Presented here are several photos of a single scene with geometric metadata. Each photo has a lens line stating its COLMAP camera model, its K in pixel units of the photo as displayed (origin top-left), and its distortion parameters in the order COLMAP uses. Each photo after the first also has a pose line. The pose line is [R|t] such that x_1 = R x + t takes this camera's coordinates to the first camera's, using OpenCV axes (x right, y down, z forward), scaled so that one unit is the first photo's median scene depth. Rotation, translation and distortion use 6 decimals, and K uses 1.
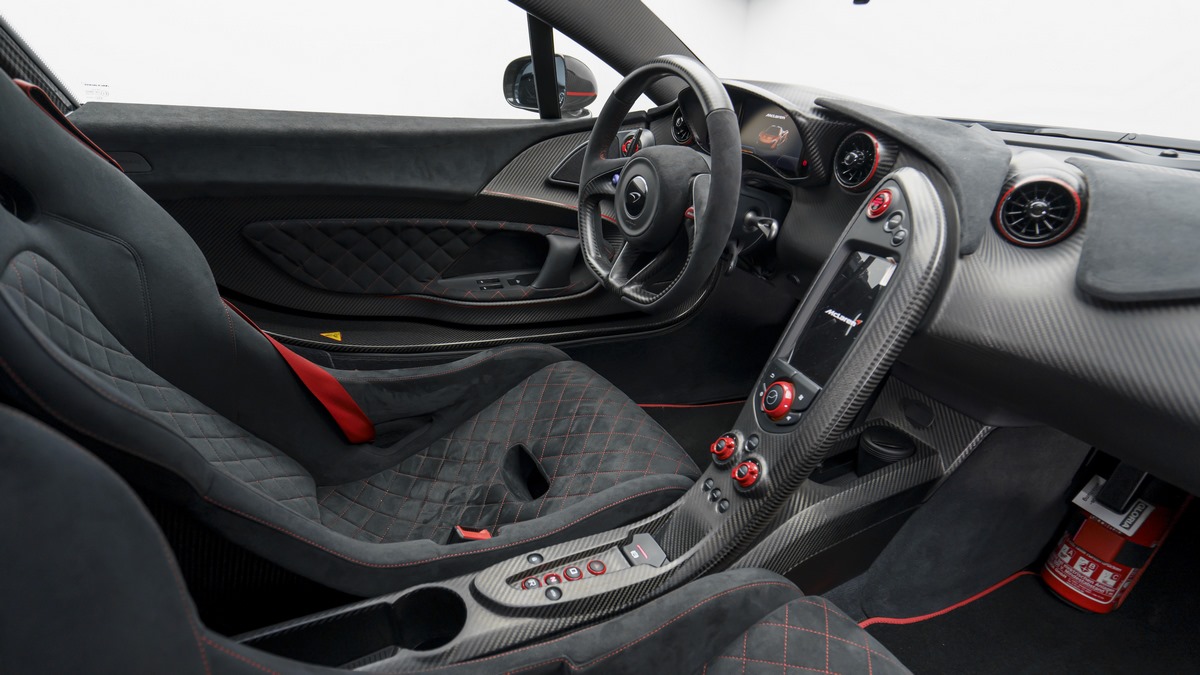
lens RADIAL K [[607.2, 0, 591.1], [0, 607.2, 339.8], [0, 0, 1]] dist [-0.000200, -0.000088]
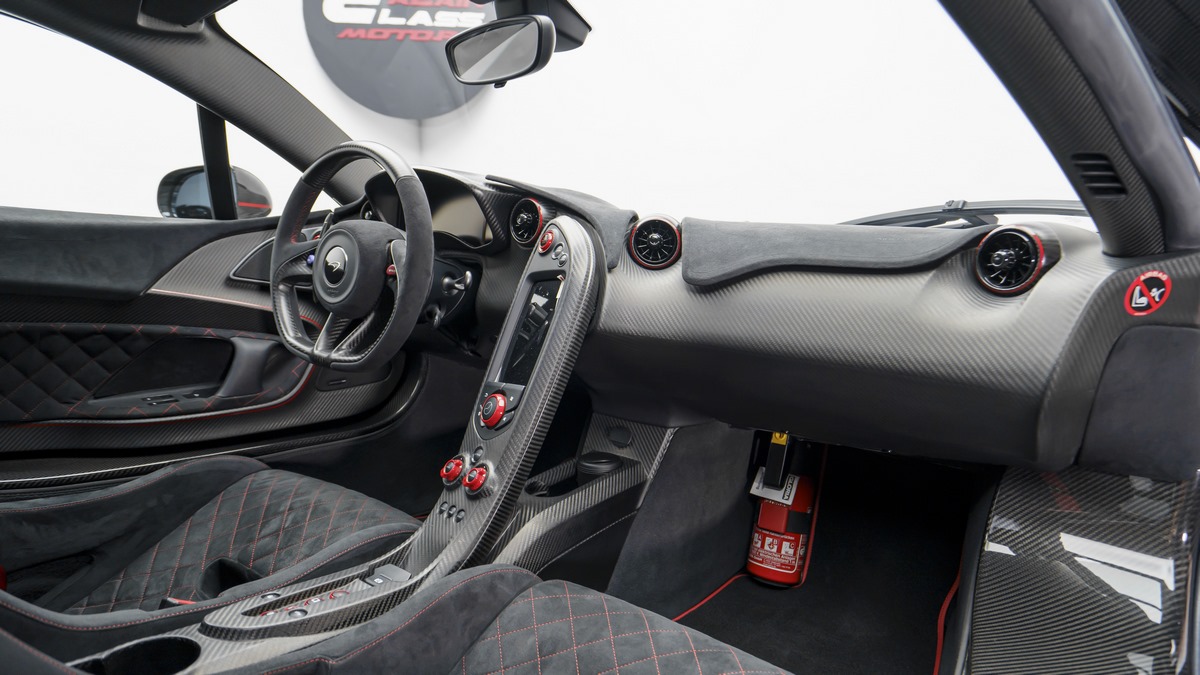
lens RADIAL K [[743.3, 0, 600.0], [0, 743.3, 337.5], [0, 0, 1]] dist [-0.005873, -0.000269]
pose [[0.899177, -0.074974, 0.431115, -0.076404], [0.193229, 0.951985, -0.237460, 0.270988], [-0.392612, 0.296822, 0.870490, -0.244450]]
